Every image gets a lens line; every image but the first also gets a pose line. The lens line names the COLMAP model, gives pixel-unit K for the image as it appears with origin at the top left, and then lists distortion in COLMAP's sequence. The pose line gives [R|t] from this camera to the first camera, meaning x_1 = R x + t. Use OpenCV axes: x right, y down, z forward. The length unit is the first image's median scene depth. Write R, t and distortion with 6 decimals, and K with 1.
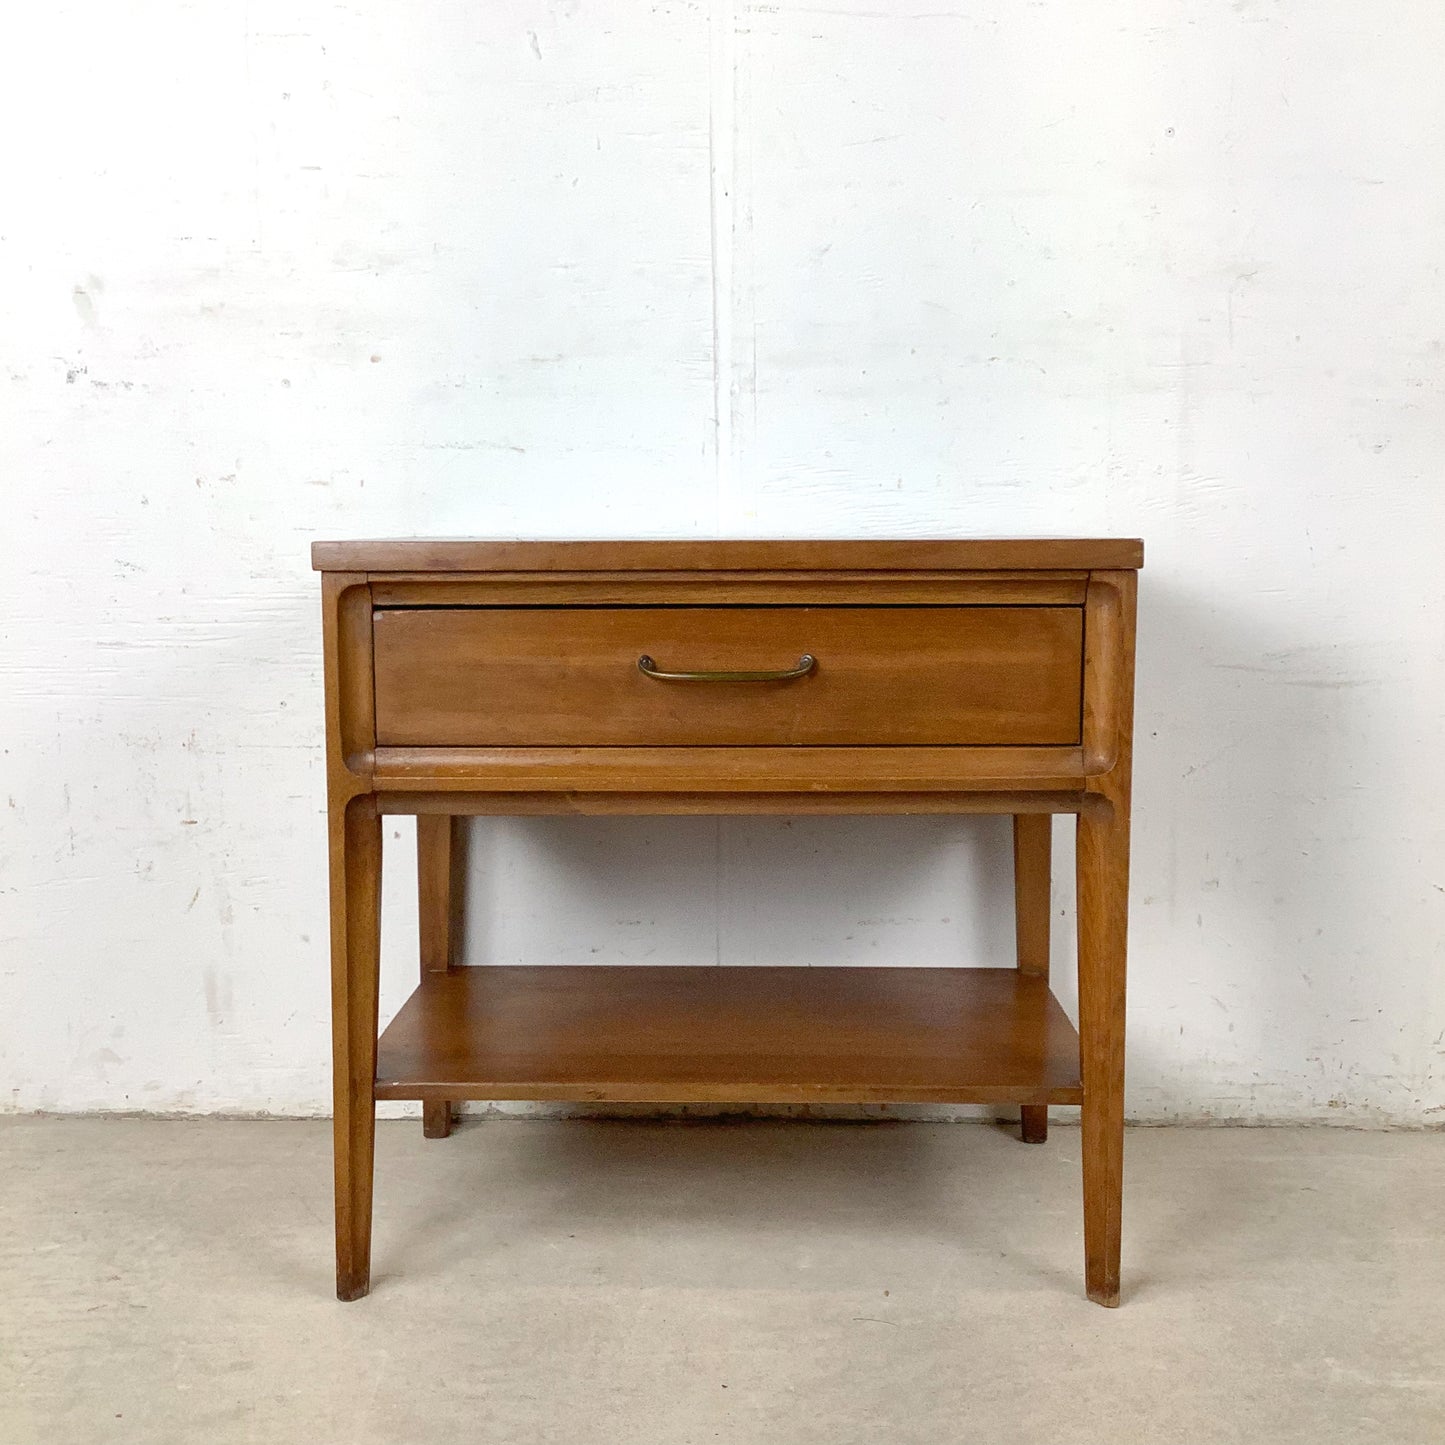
lens RADIAL K [[1752.2, 0, 720.8], [0, 1752.2, 717.6], [0, 0, 1]] dist [0.138842, -0.310819]
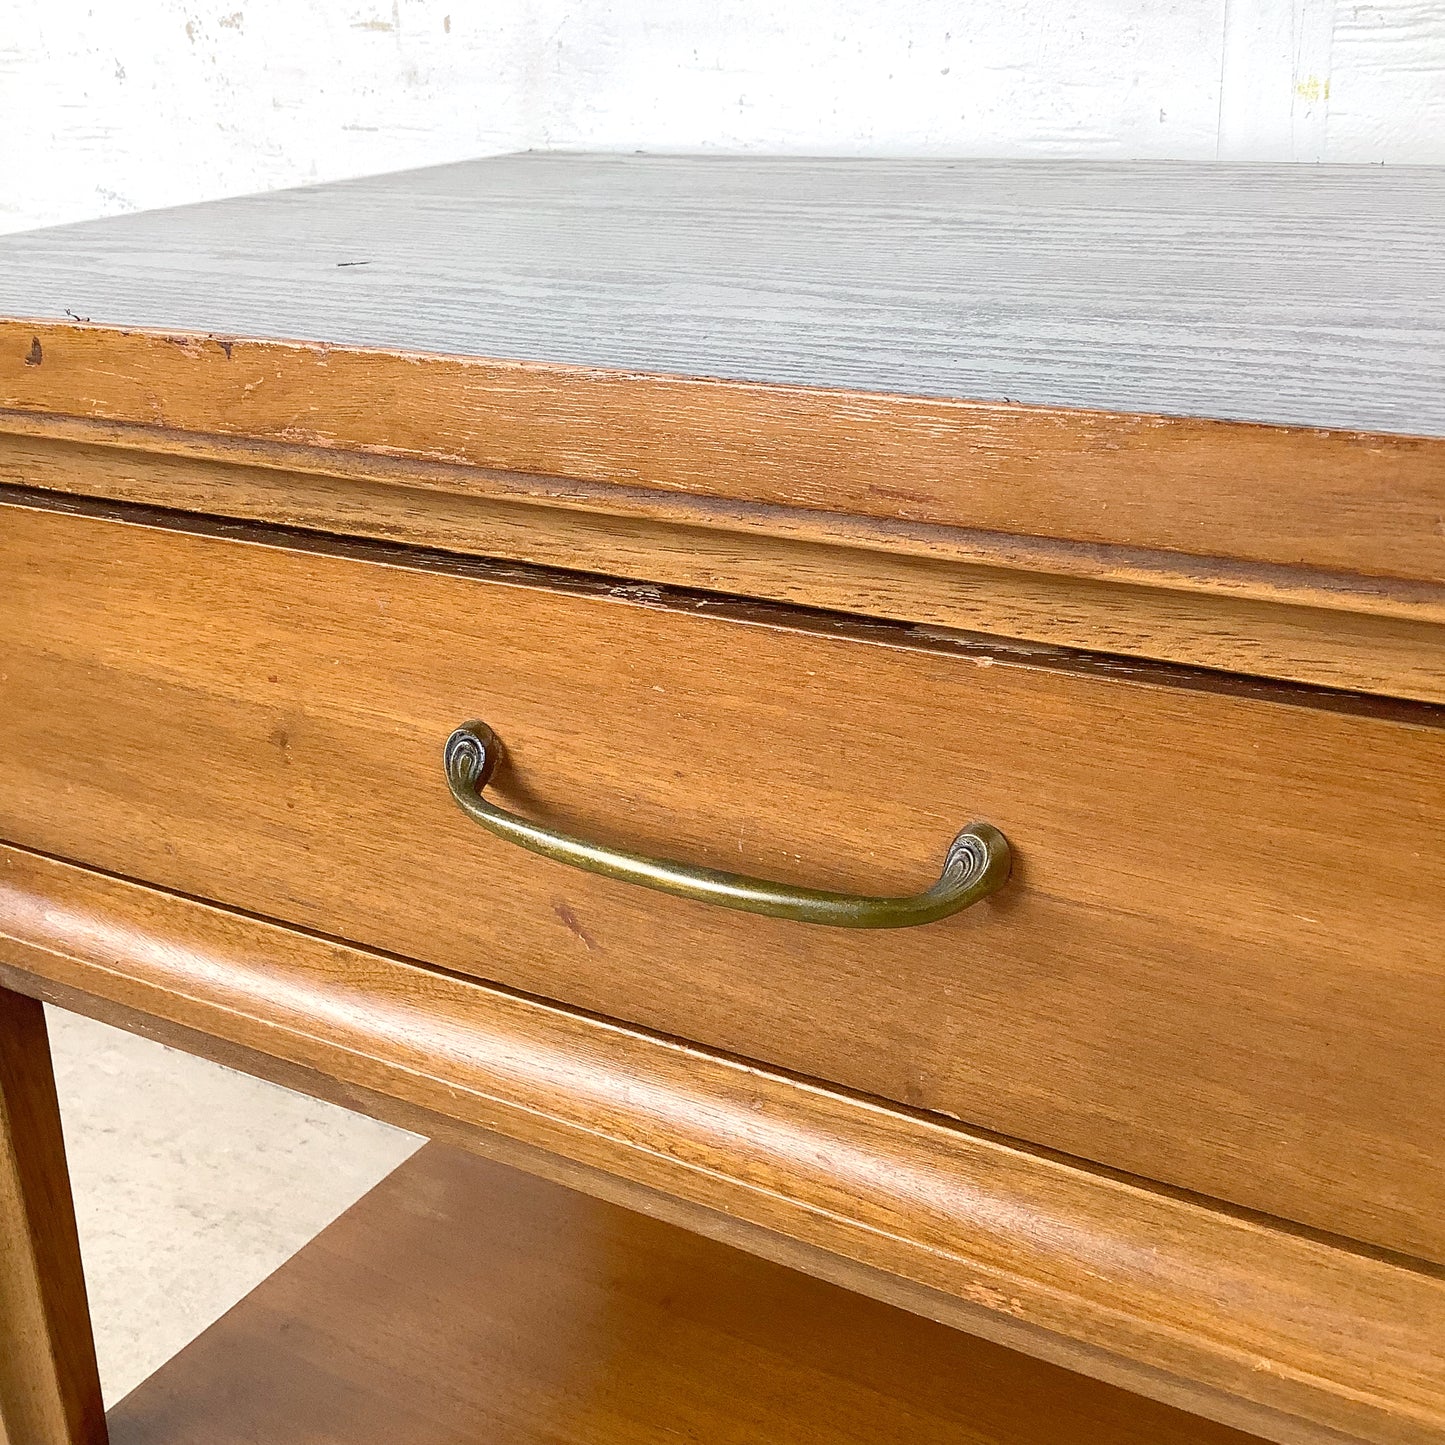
lens RADIAL K [[1744.2, 0, 724.5], [0, 1744.2, 716.9], [0, 0, 1]] dist [0.151729, -0.359343]
pose [[0.869921, 0.162035, -0.465813, 0.105165], [-0.020425, 0.955515, 0.294236, -0.099404], [0.492768, -0.246448, 0.834532, 0.617071]]
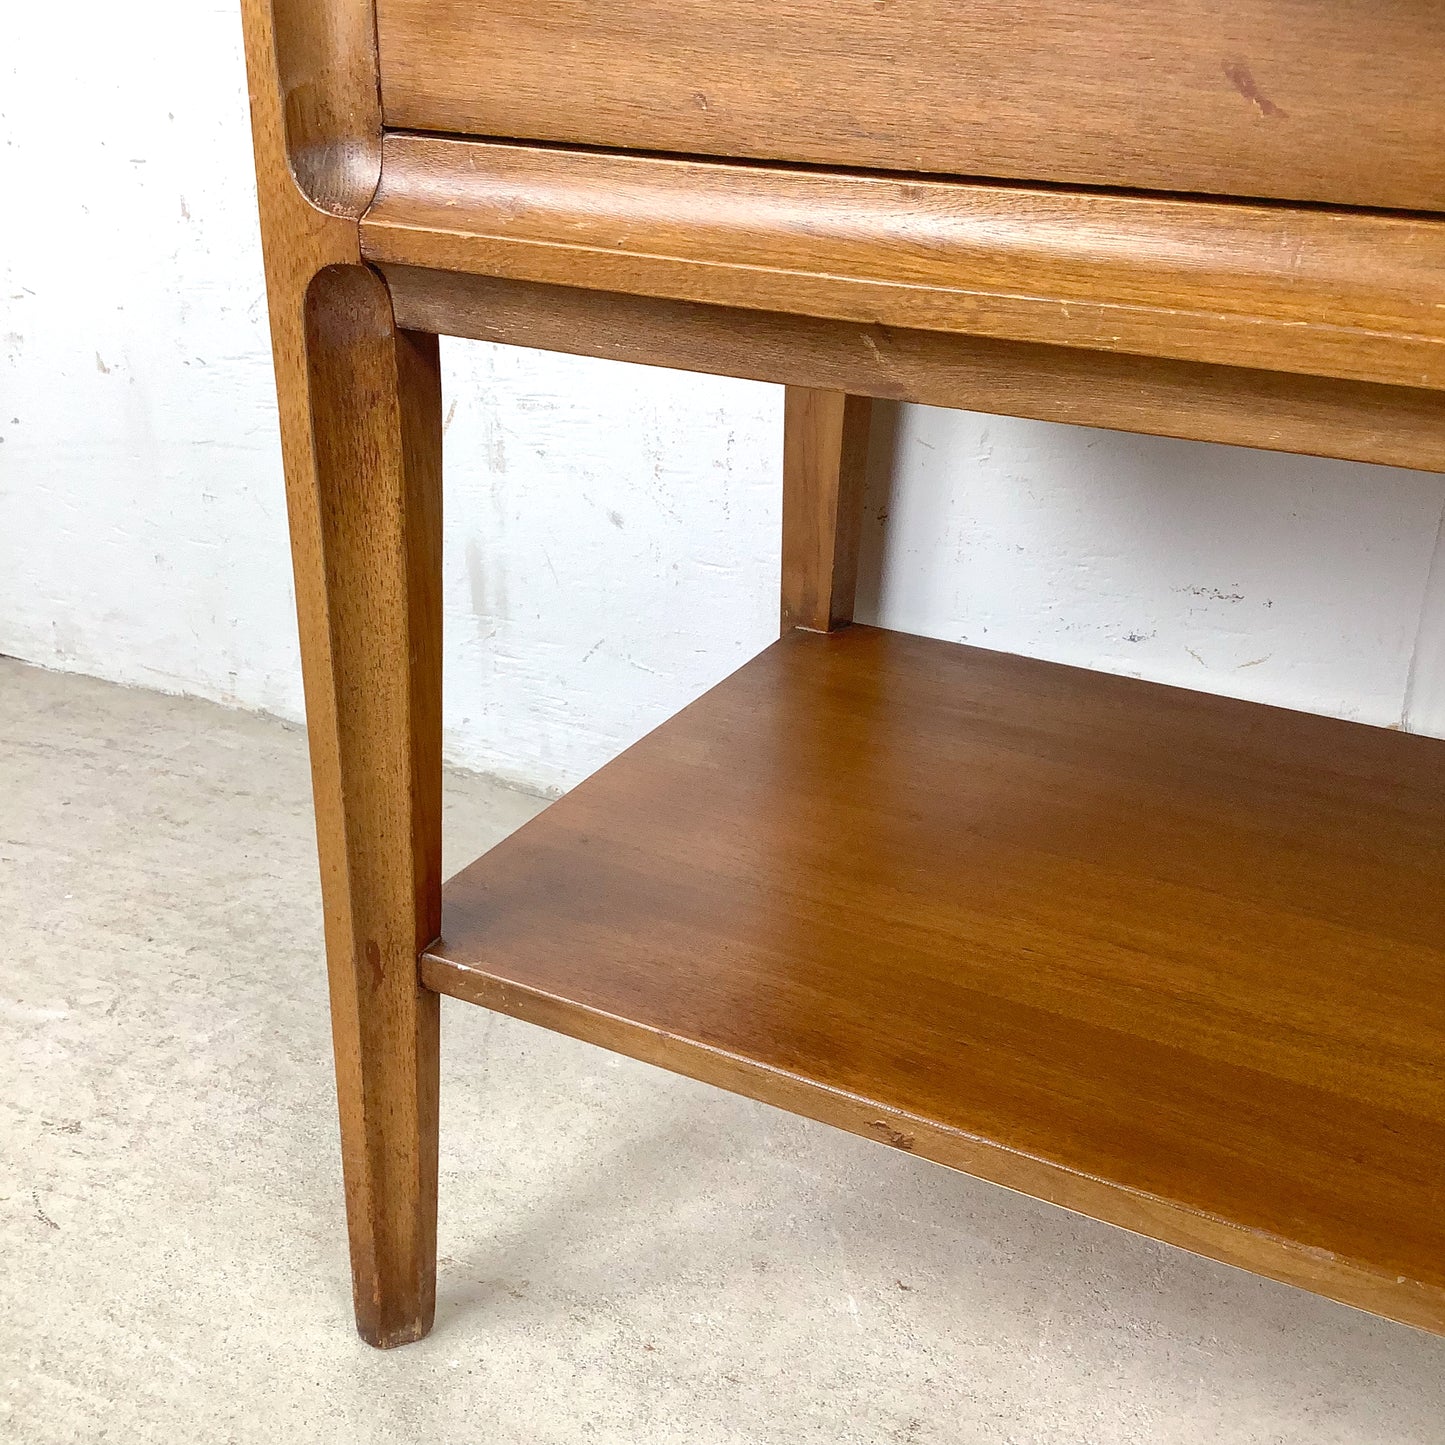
lens RADIAL K [[1741.1, 0, 722.5], [0, 1741.1, 722.5], [0, 0, 1]] dist [0.138460, -0.332056]
pose [[0.892782, 0.202061, -0.402632, 0.025626], [-0.068530, 0.944280, 0.321931, 0.008164], [0.445247, -0.259822, 0.856883, 0.560442]]
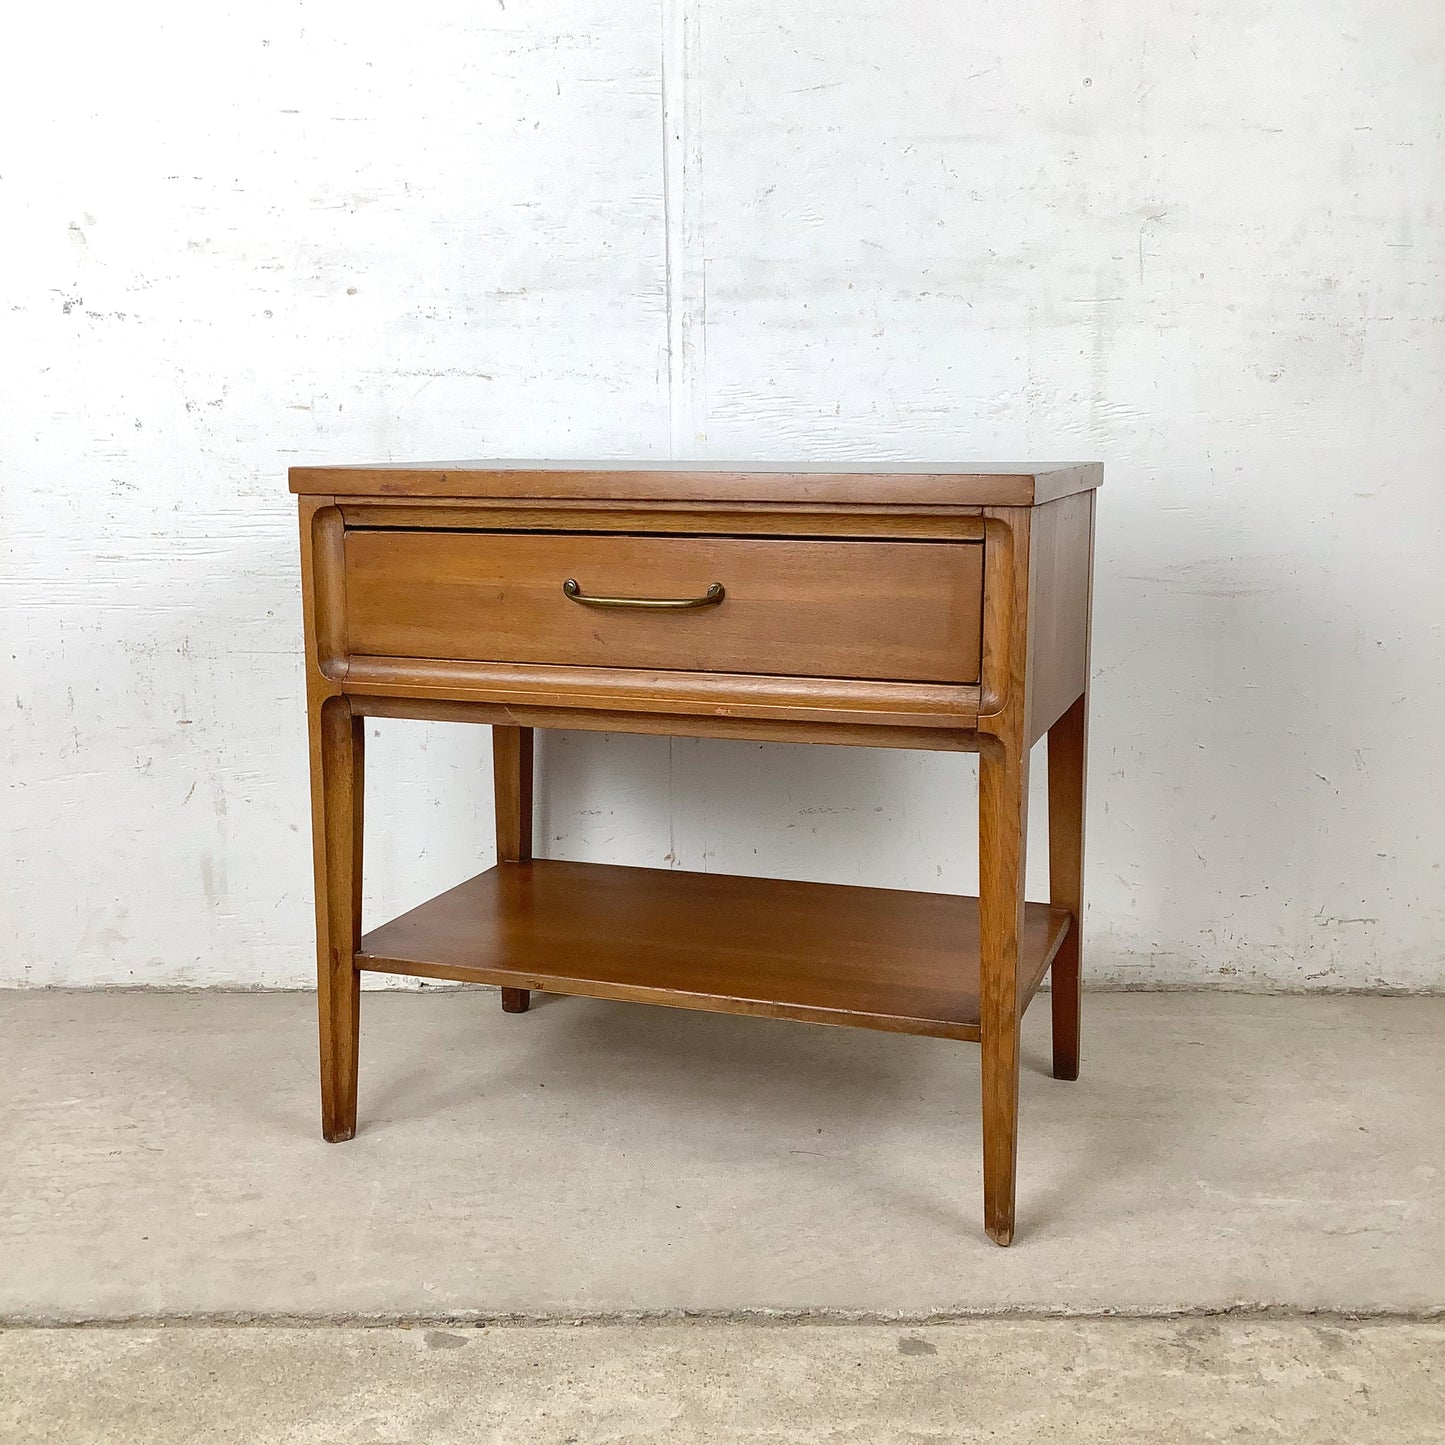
lens RADIAL K [[1741.1, 0, 722.5], [0, 1741.1, 722.5], [0, 0, 1]] dist [0.138460, -0.332056]
pose [[0.999700, -0.002365, 0.024370, 0.003648], [0.000983, 0.998398, 0.056565, -0.001260], [-0.024464, -0.056524, 0.998101, -0.090038]]
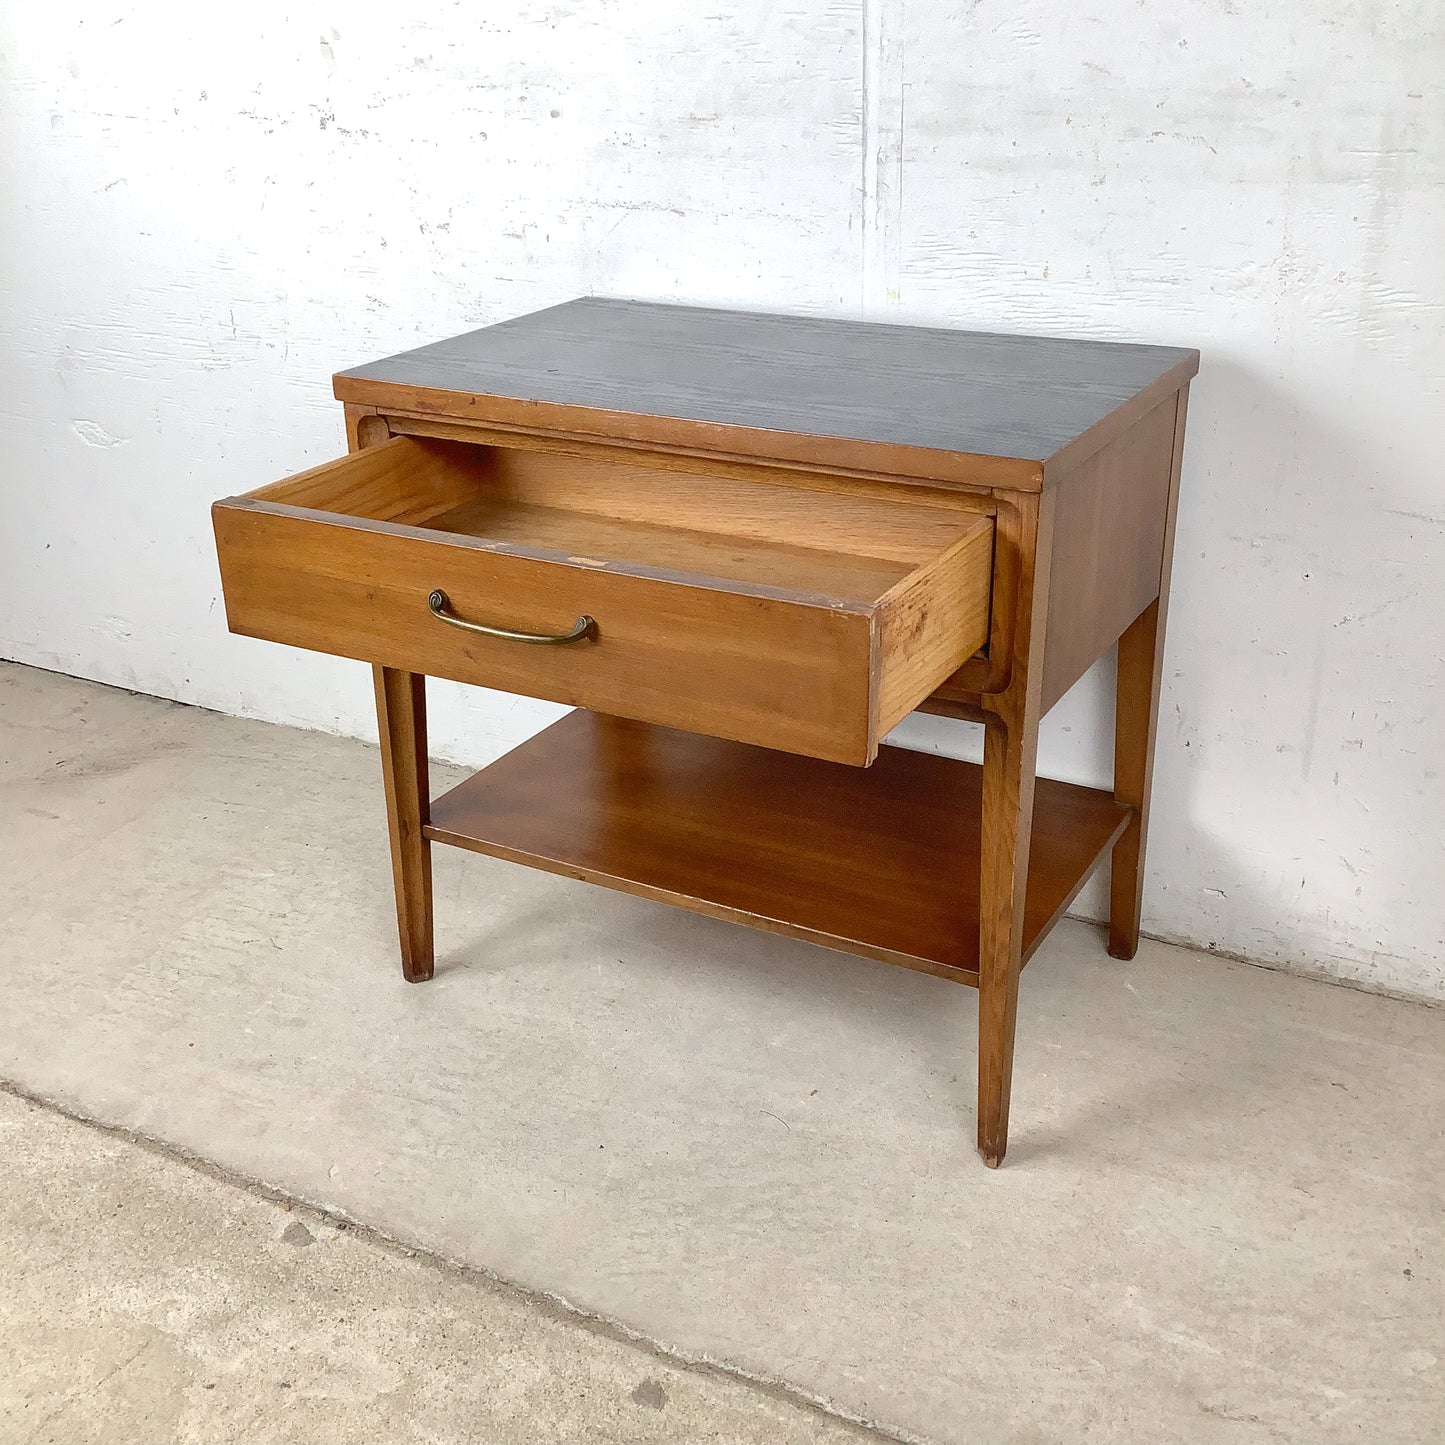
lens RADIAL K [[1741.1, 0, 722.5], [0, 1741.1, 722.5], [0, 0, 1]] dist [0.138460, -0.332056]
pose [[0.884134, 0.178975, -0.431595, 0.394985], [-0.037369, 0.947854, 0.316506, -0.197521], [0.465736, -0.263706, 0.844719, 0.096013]]
